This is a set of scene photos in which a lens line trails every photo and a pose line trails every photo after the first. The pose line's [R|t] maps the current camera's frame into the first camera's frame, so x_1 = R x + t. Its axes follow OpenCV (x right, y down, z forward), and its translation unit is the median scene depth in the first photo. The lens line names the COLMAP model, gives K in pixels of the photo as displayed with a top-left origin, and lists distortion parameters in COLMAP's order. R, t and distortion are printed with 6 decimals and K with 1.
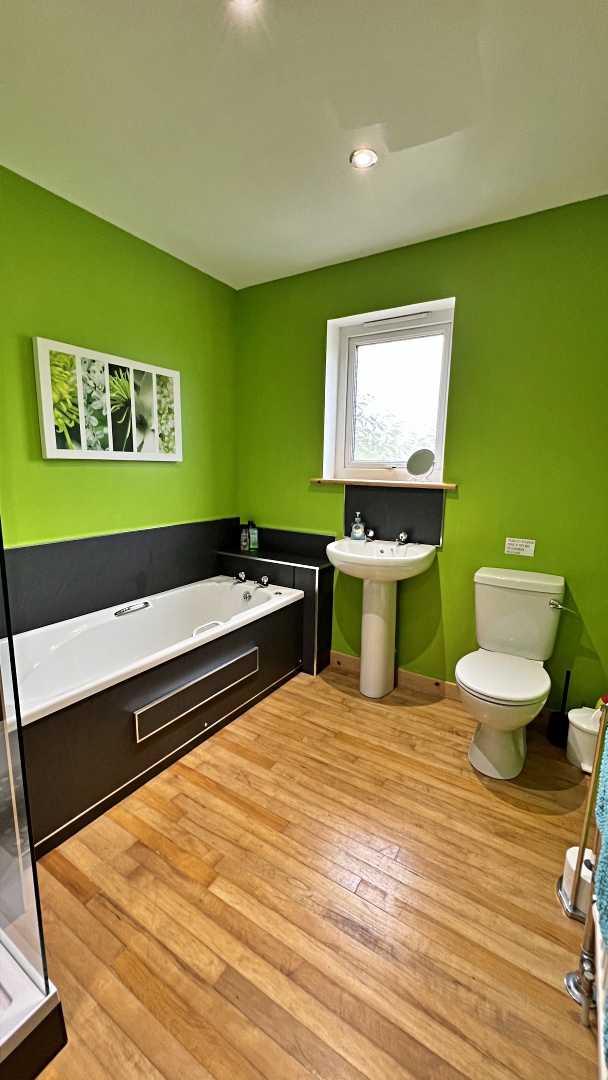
lens RADIAL K [[431.8, 0, 303.0], [0, 431.8, 536.3], [0, 0, 1]] dist [-0.002560, 0.000635]
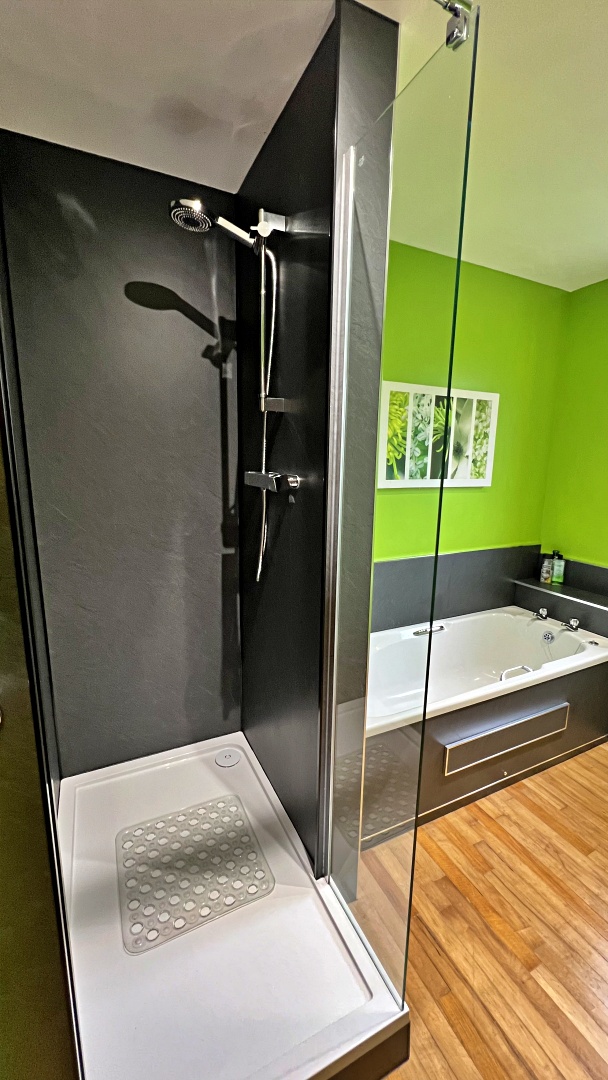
lens RADIAL K [[431.8, 0, 305.9], [0, 431.8, 537.3], [0, 0, 1]] dist [-0.002560, 0.000635]
pose [[0.852562, 0.092621, -0.514354, -0.186444], [-0.086121, 0.995615, 0.036535, -0.089516], [0.515482, 0.013148, 0.856800, -0.050184]]
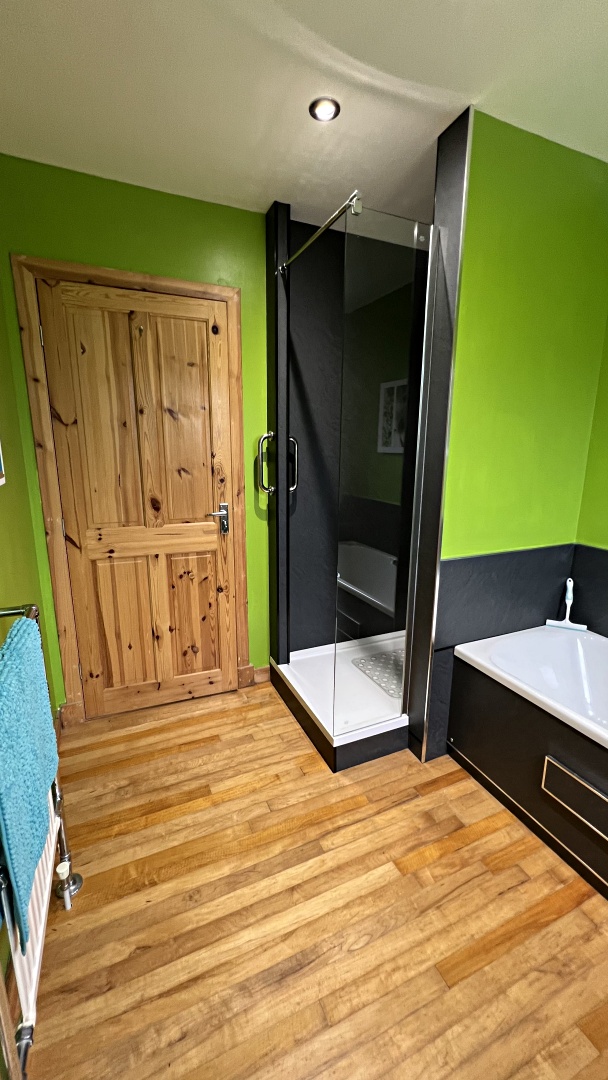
lens RADIAL K [[431.8, 0, 309.1], [0, 431.8, 540.7], [0, 0, 1]] dist [-0.002560, 0.000635]
pose [[-0.547277, 0.155964, -0.822291, 0.510221], [-0.152038, 0.947611, 0.280923, -0.171585], [0.823026, 0.278763, -0.494893, 0.879551]]
